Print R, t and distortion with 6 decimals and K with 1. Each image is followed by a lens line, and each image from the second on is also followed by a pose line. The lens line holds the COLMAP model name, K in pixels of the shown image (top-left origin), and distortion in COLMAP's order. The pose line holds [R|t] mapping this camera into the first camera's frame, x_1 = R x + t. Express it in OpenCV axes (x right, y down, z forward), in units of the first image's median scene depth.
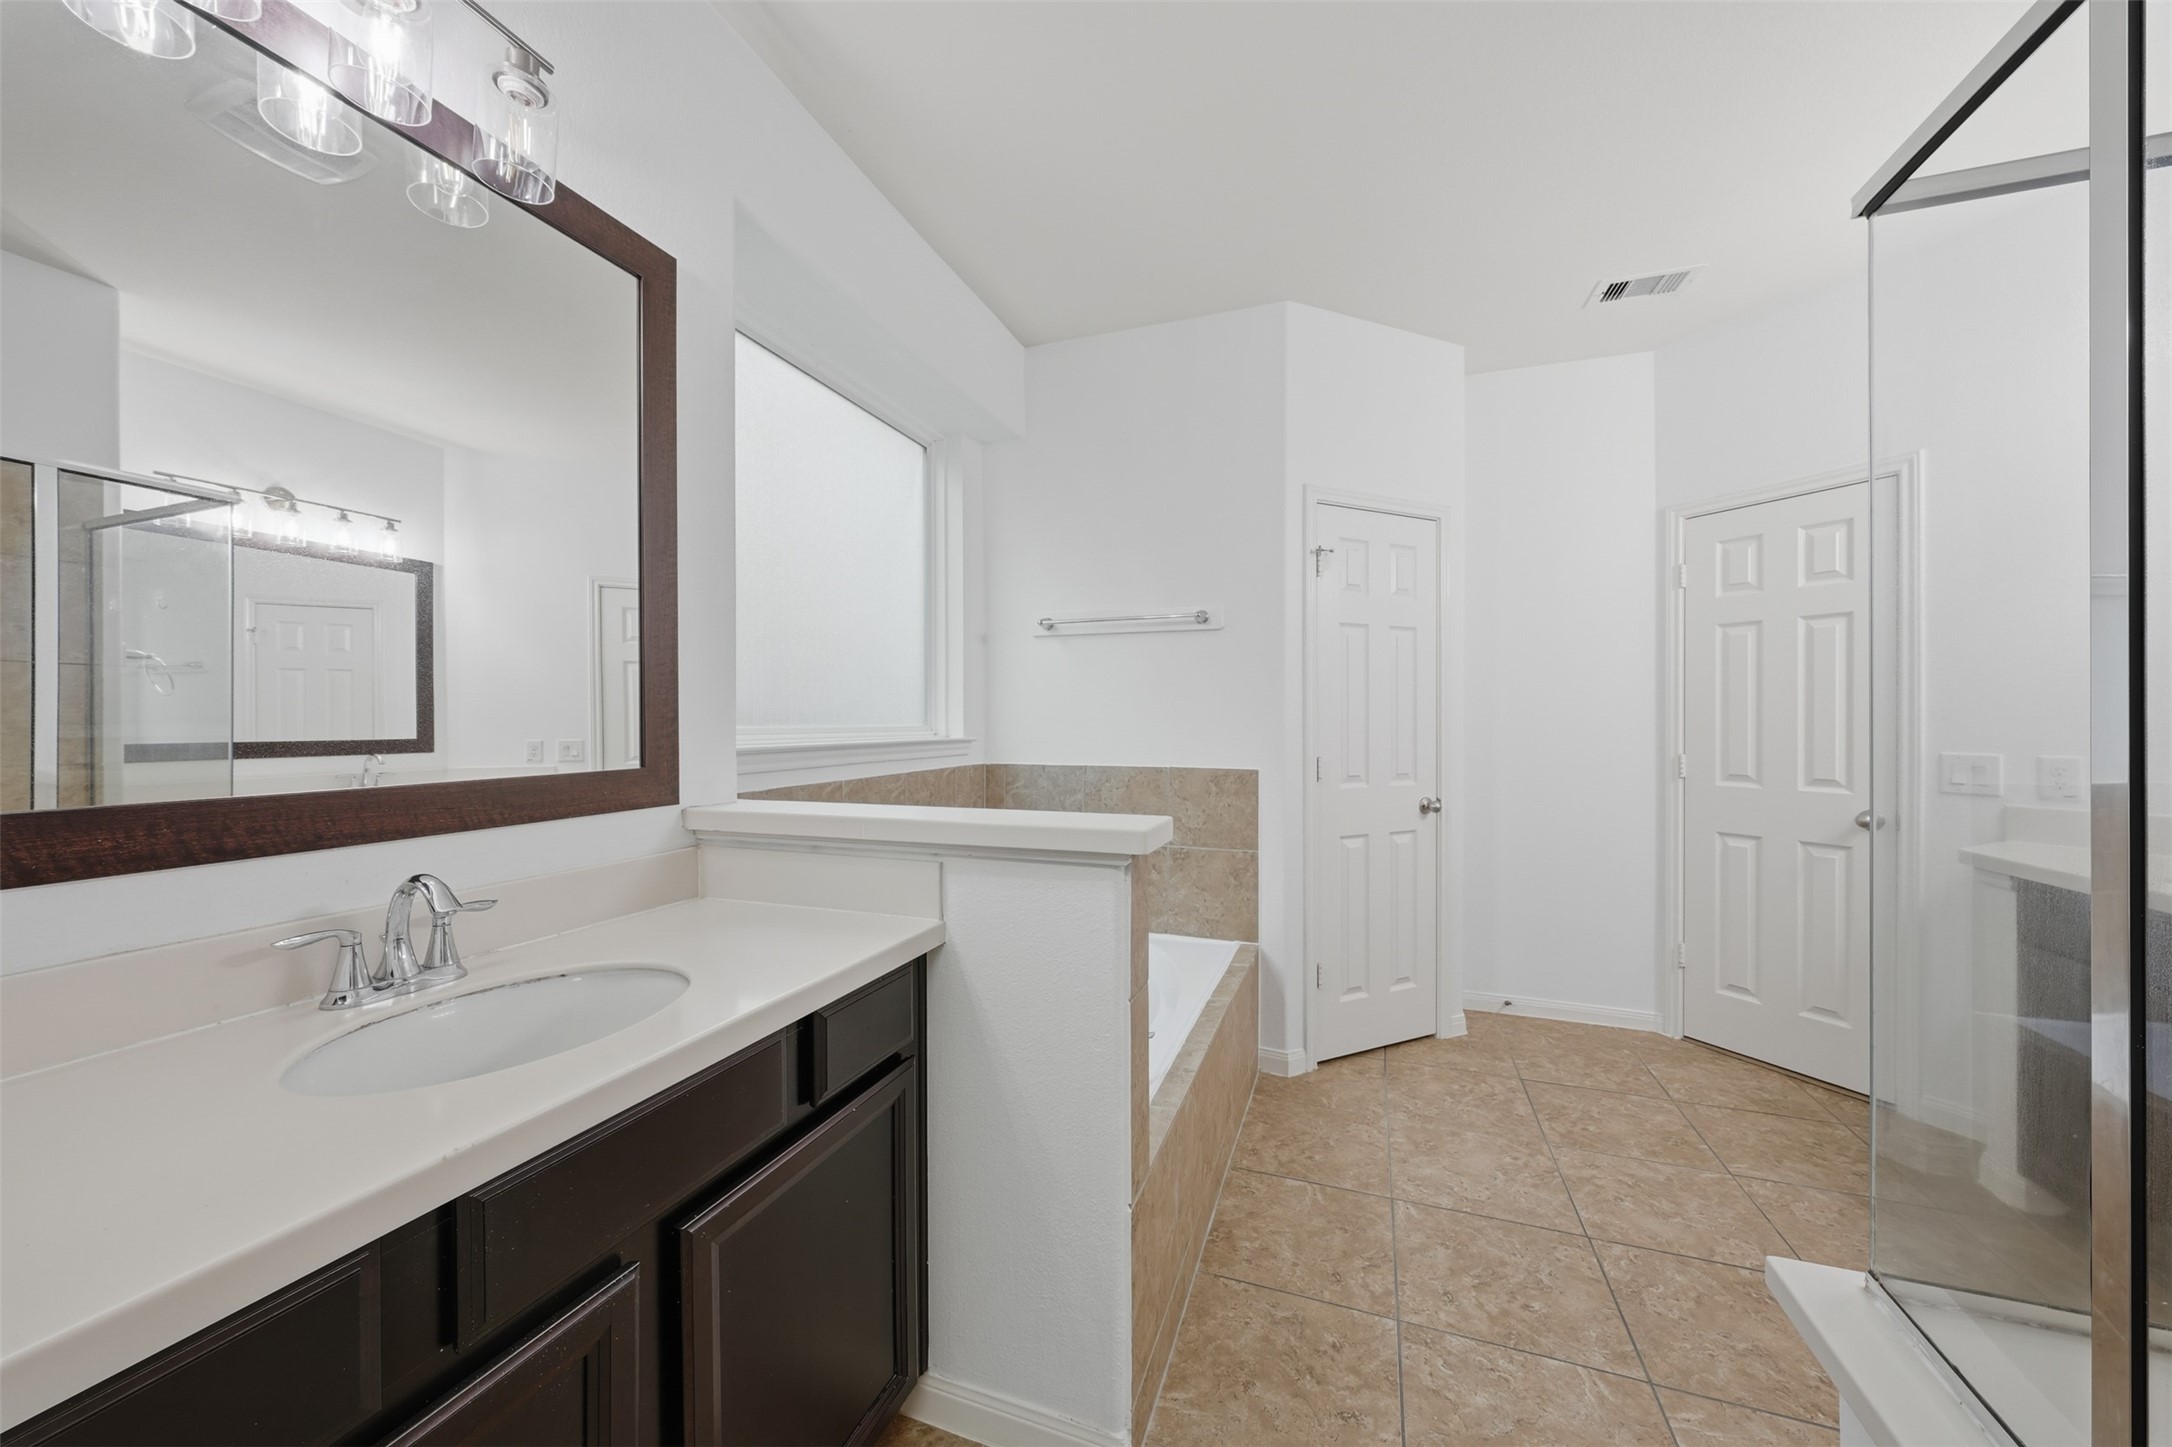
lens RADIAL K [[795.2, 0, 1069.7], [0, 795.2, 725.9], [0, 0, 1]] dist [-0.000935, -0.000012]
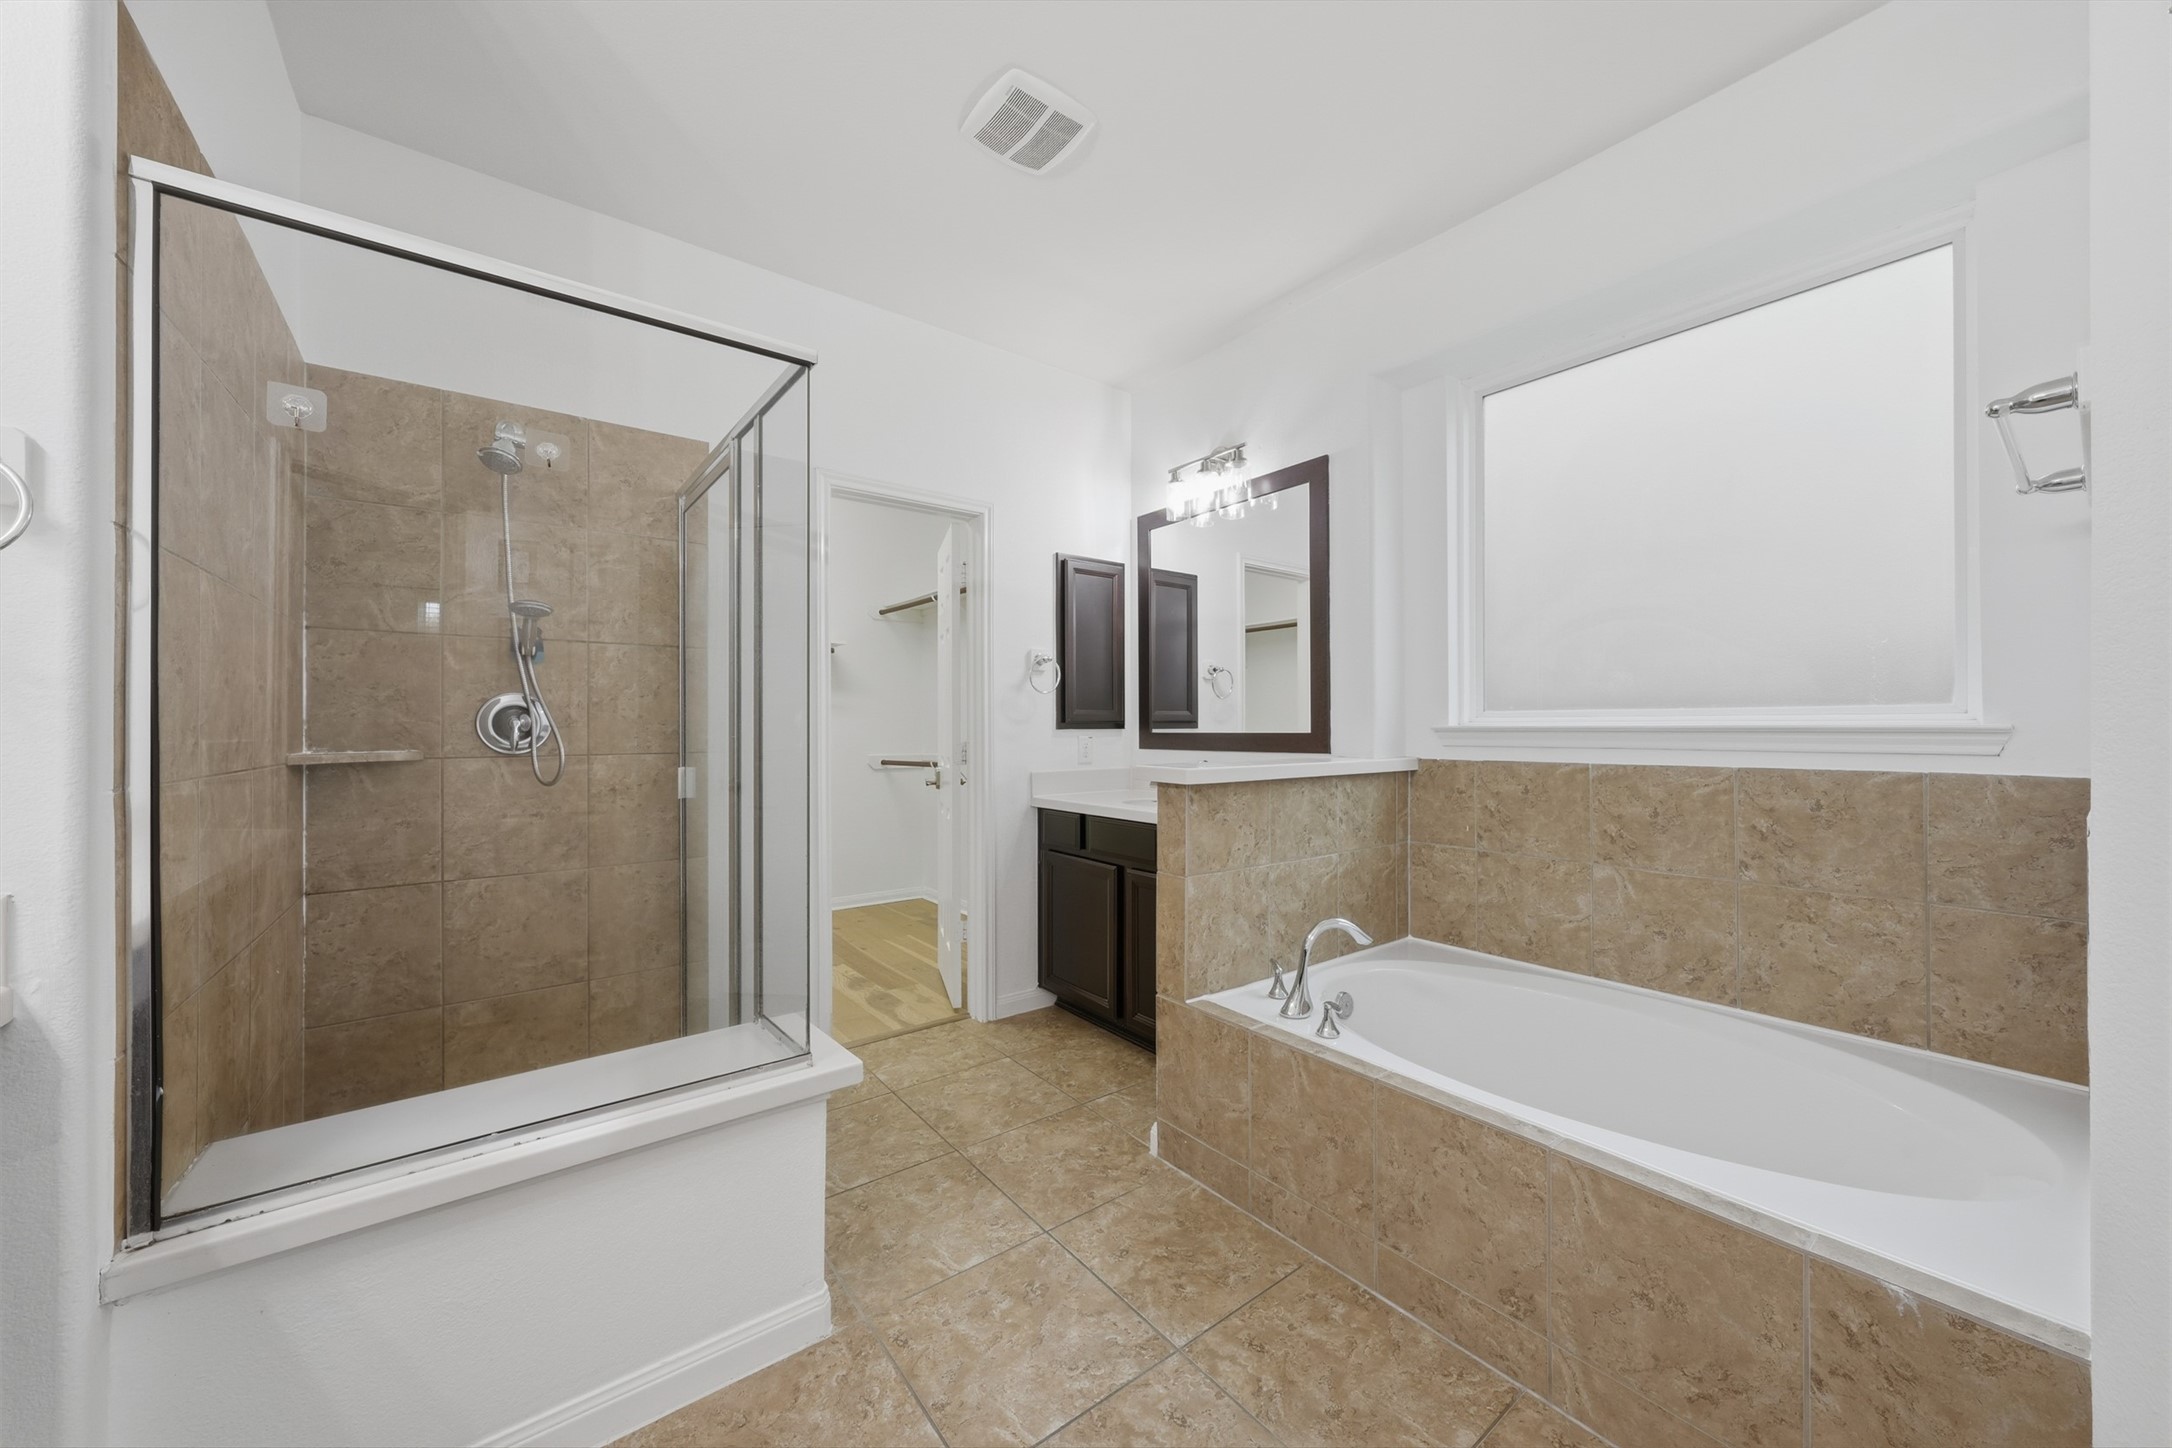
lens RADIAL K [[795.2, 0, 1086.2], [0, 795.2, 721.9], [0, 0, 1]] dist [-0.000935, -0.000012]
pose [[-0.539451, 0.001948, -0.842015, 1.308637], [0.002400, 0.999997, 0.000775, 0.022970], [0.842014, -0.001603, -0.539454, 1.482774]]
